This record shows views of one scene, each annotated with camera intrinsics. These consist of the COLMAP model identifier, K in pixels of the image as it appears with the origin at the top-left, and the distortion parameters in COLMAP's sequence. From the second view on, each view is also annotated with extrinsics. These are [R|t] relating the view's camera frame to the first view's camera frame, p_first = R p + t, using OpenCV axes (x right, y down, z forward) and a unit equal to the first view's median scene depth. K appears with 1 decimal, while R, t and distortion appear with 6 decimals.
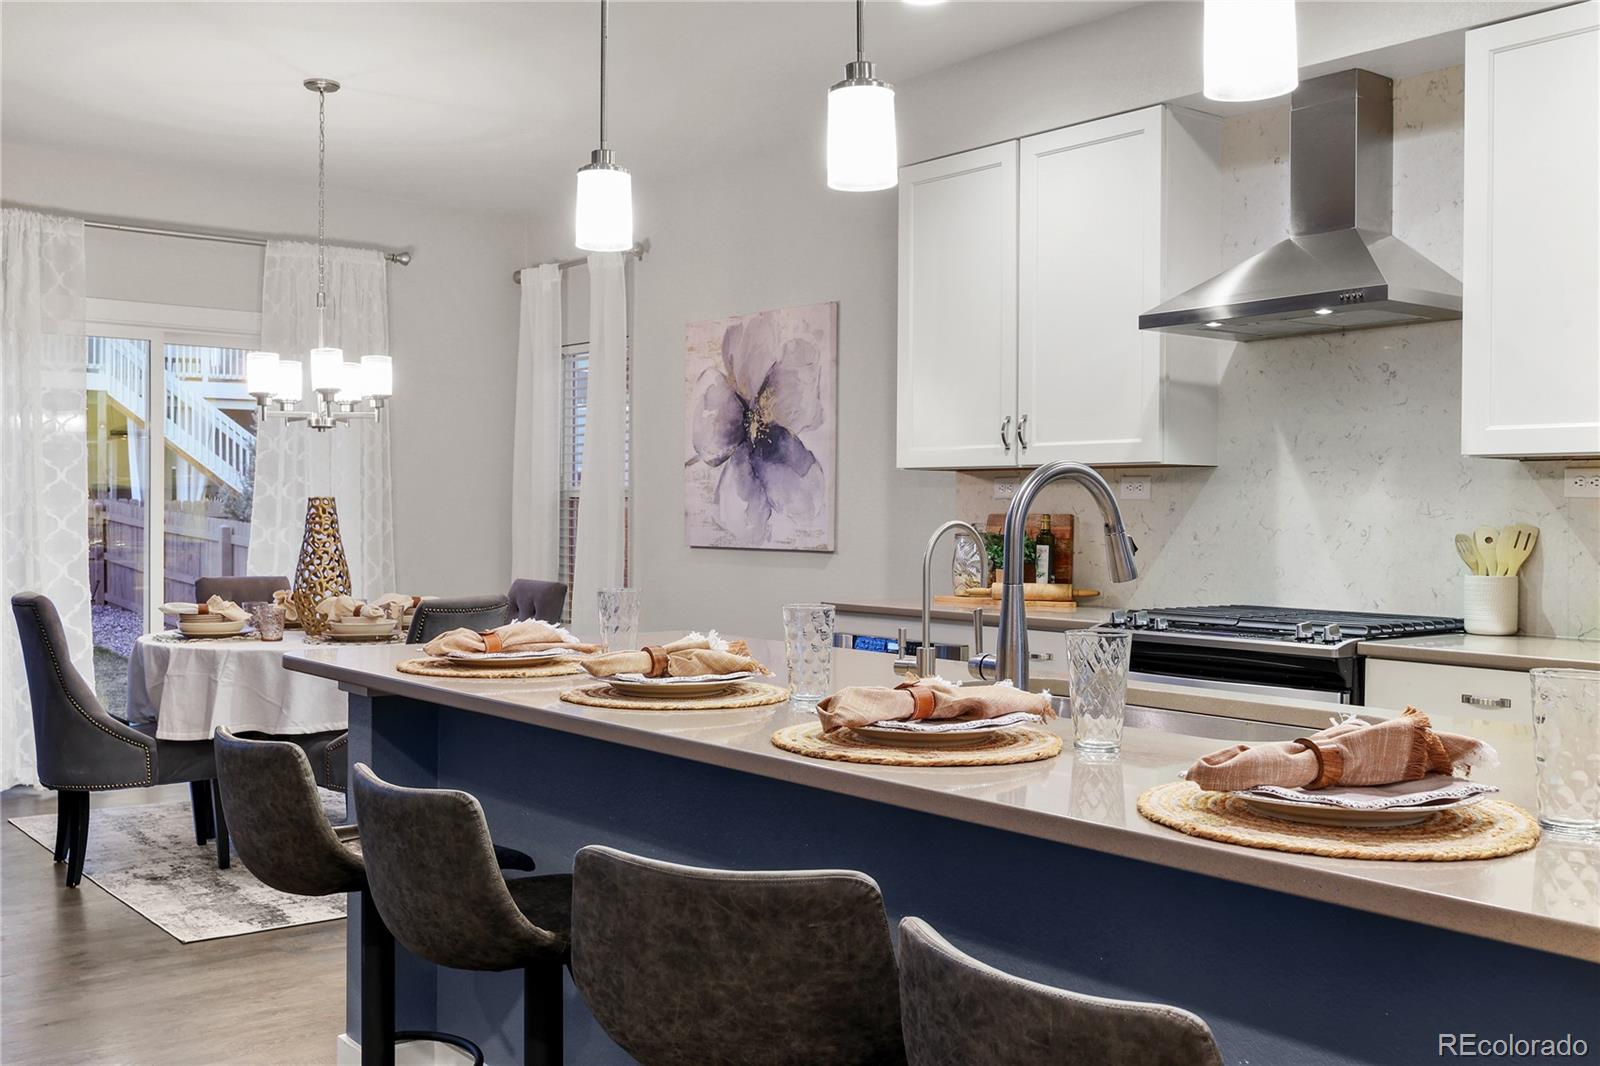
lens RADIAL K [[1571.2, 0, 794.9], [0, 1571.2, 529.7], [0, 0, 1]] dist [-0.008239, 0.000000]
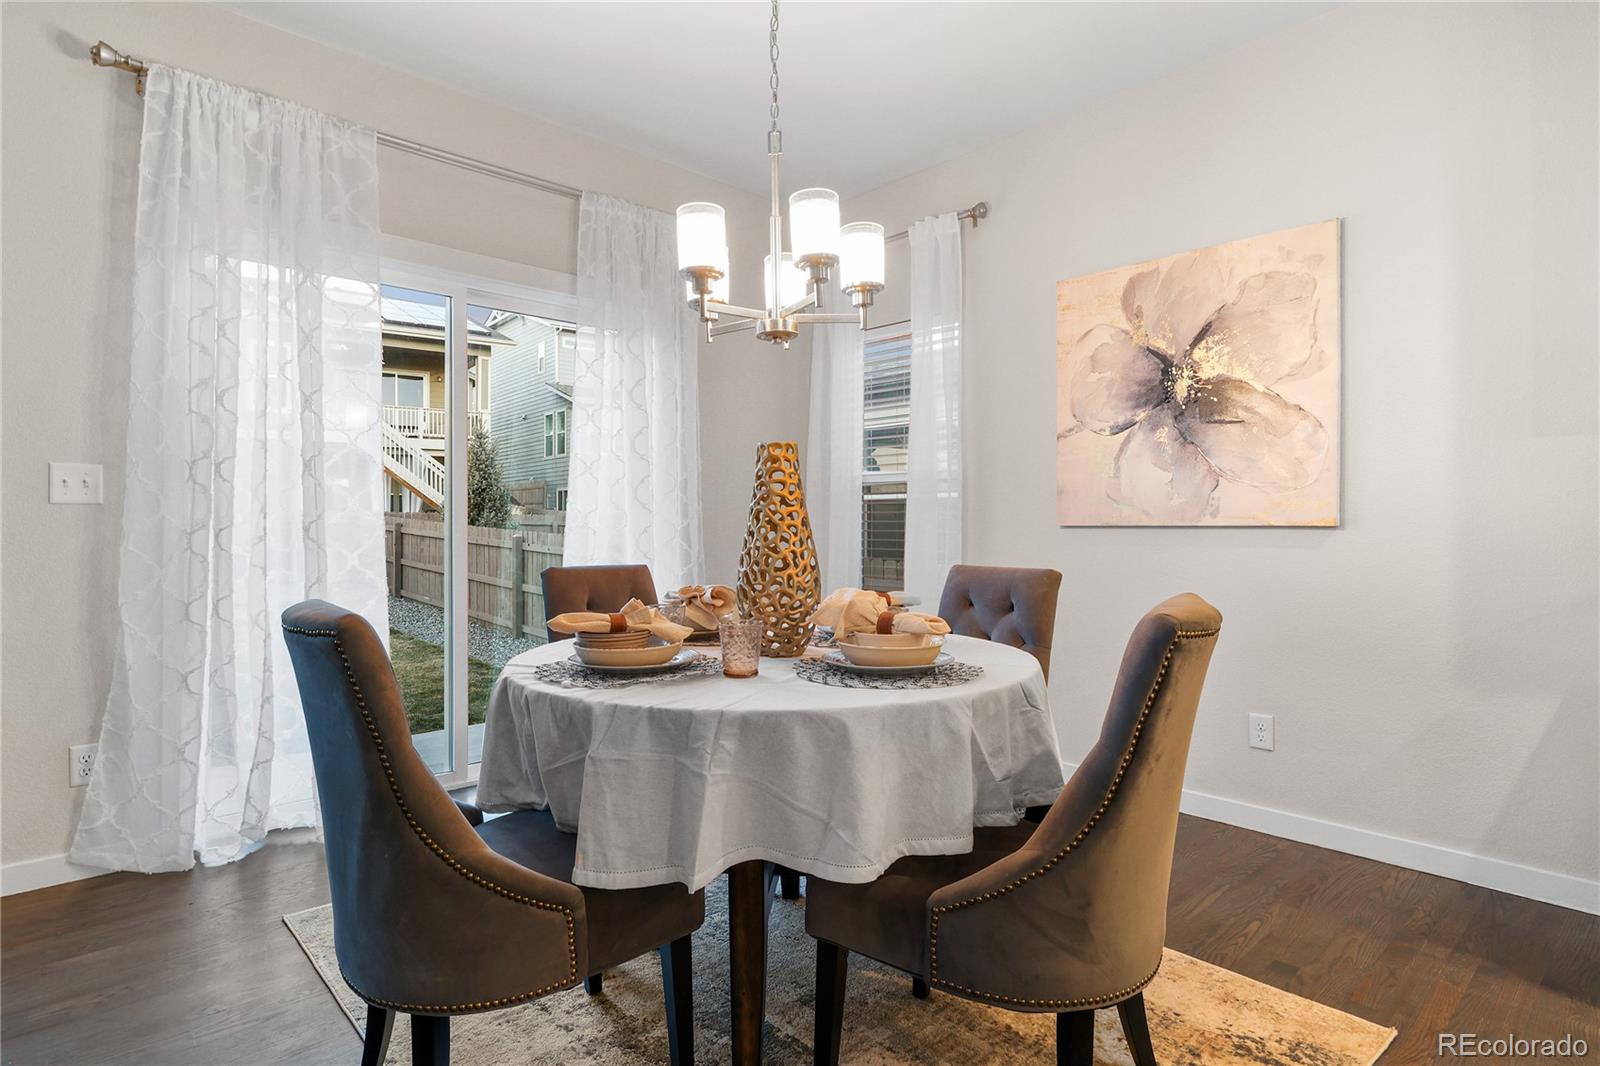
lens RADIAL K [[861.1, 0, 797.6], [0, 861.1, 530.5], [0, 0, 1]] dist [-0.000252, -0.000451]
pose [[0.997813, -0.007941, 0.065618, -0.339210], [0.008135, 0.999963, -0.002690, 0.017657], [-0.065594, 0.003218, 0.997841, 0.687957]]
